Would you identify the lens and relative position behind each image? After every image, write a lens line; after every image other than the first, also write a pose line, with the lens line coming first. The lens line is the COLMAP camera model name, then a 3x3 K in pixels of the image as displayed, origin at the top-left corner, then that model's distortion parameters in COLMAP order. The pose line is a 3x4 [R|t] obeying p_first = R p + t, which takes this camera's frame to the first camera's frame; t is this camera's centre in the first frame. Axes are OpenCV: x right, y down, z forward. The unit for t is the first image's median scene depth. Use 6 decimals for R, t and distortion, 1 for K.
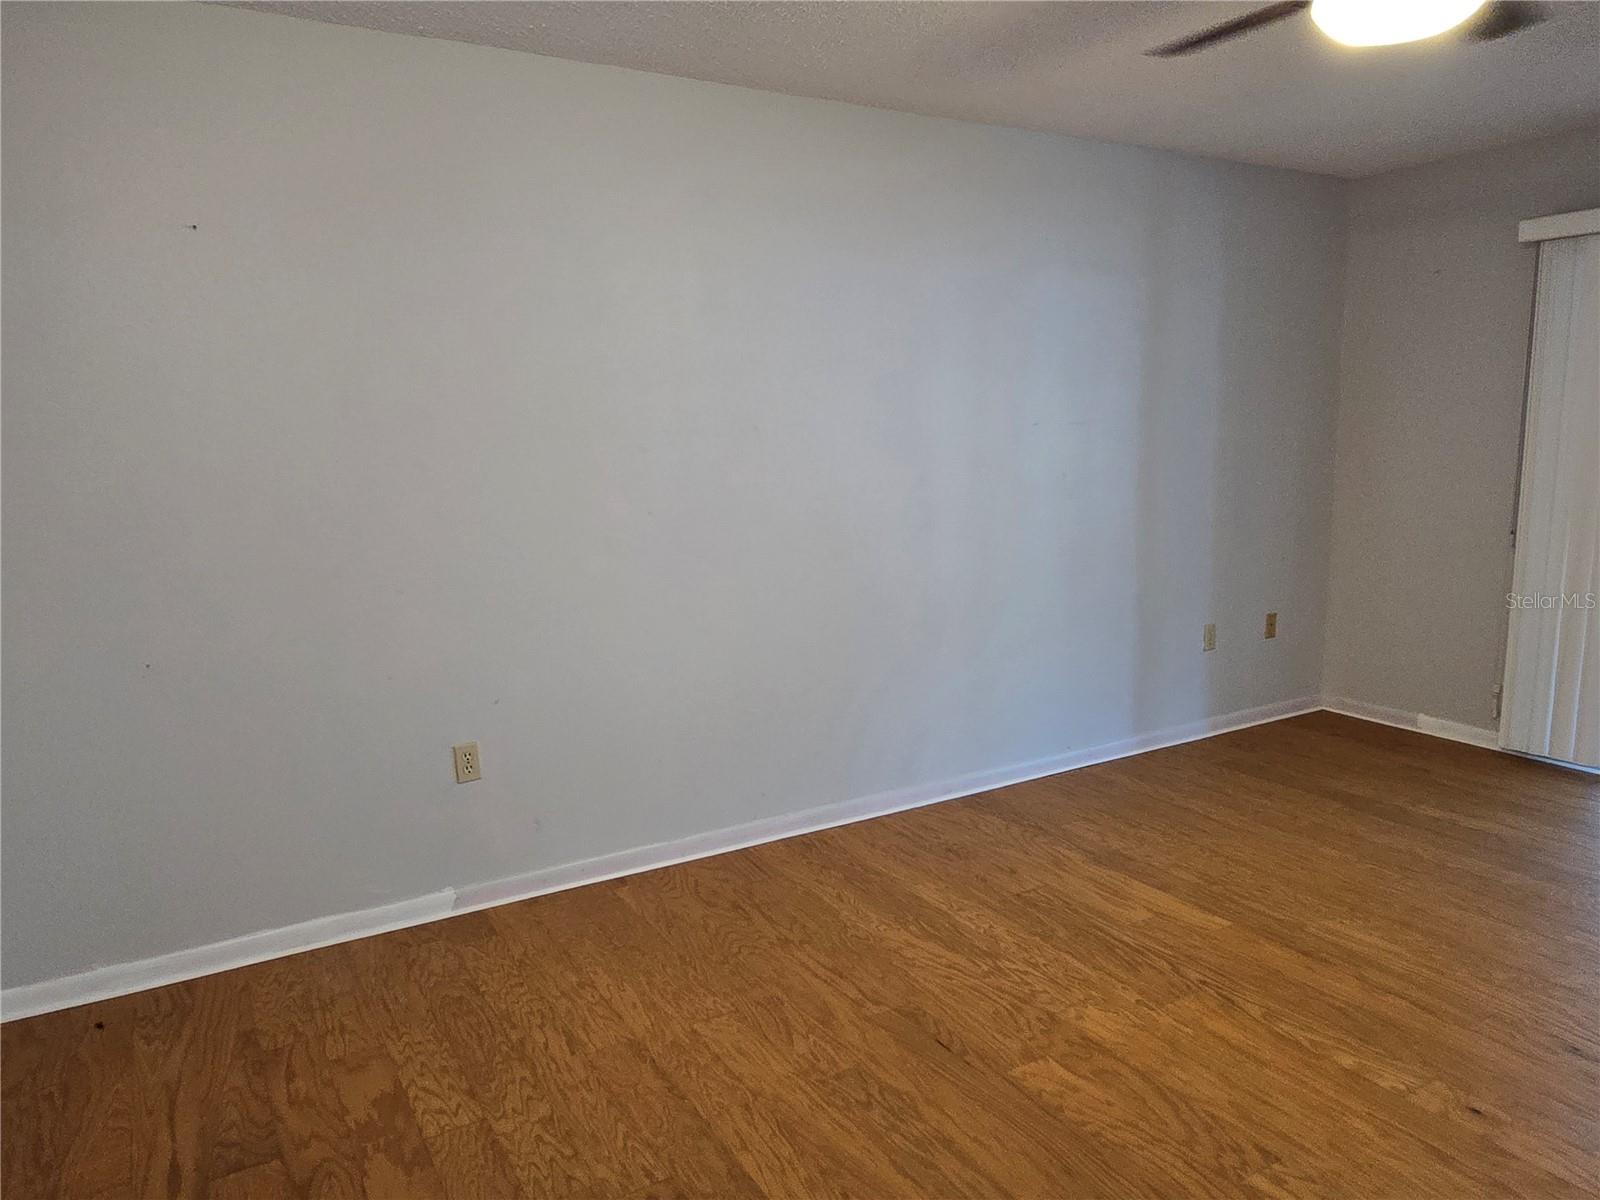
lens RADIAL K [[1082.6, 0, 788.3], [0, 1082.6, 596.3], [0, 0, 1]] dist [-0.000134, -0.000531]
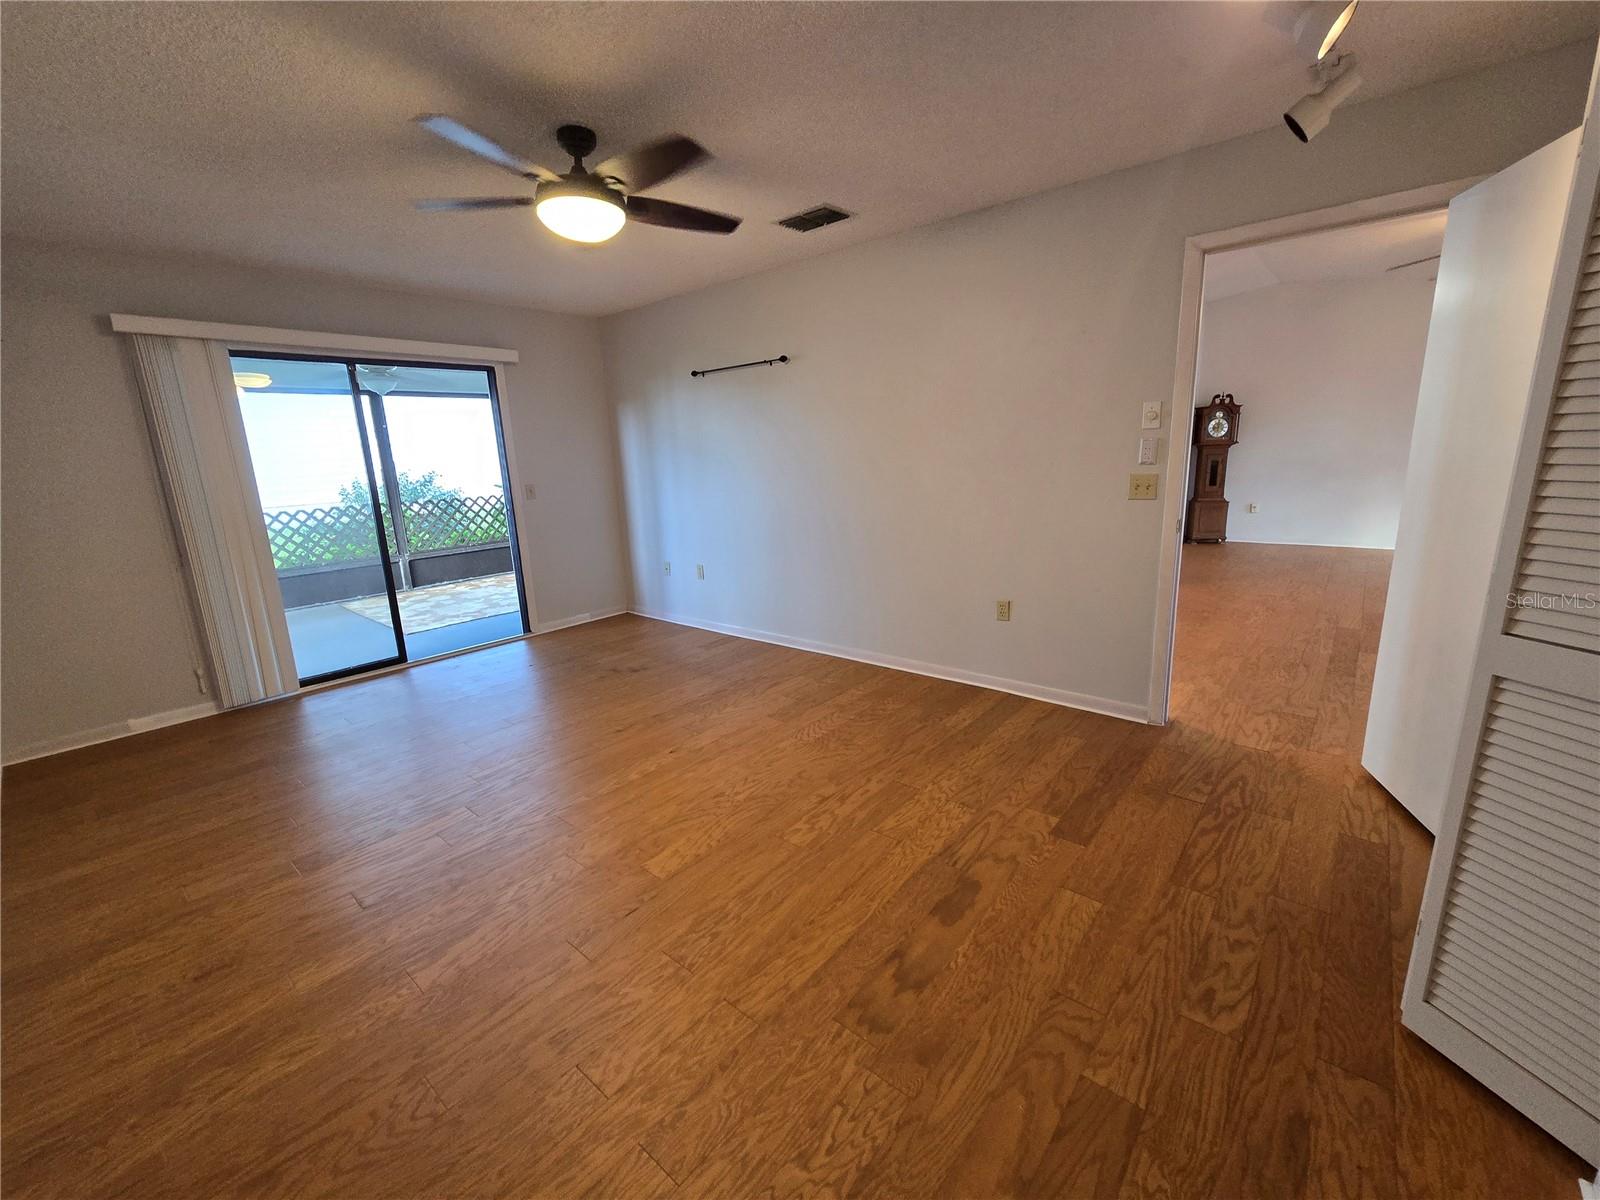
lens RADIAL K [[658.3, 0, 799.2], [0, 658.3, 591.2], [0, 0, 1]] dist [0.000393, 0.000137]
pose [[-0.324655, -0.167721, 0.930843, -0.532020], [0.195438, 0.951017, 0.239521, -0.096571], [-0.925420, 0.259684, -0.275973, 0.818418]]
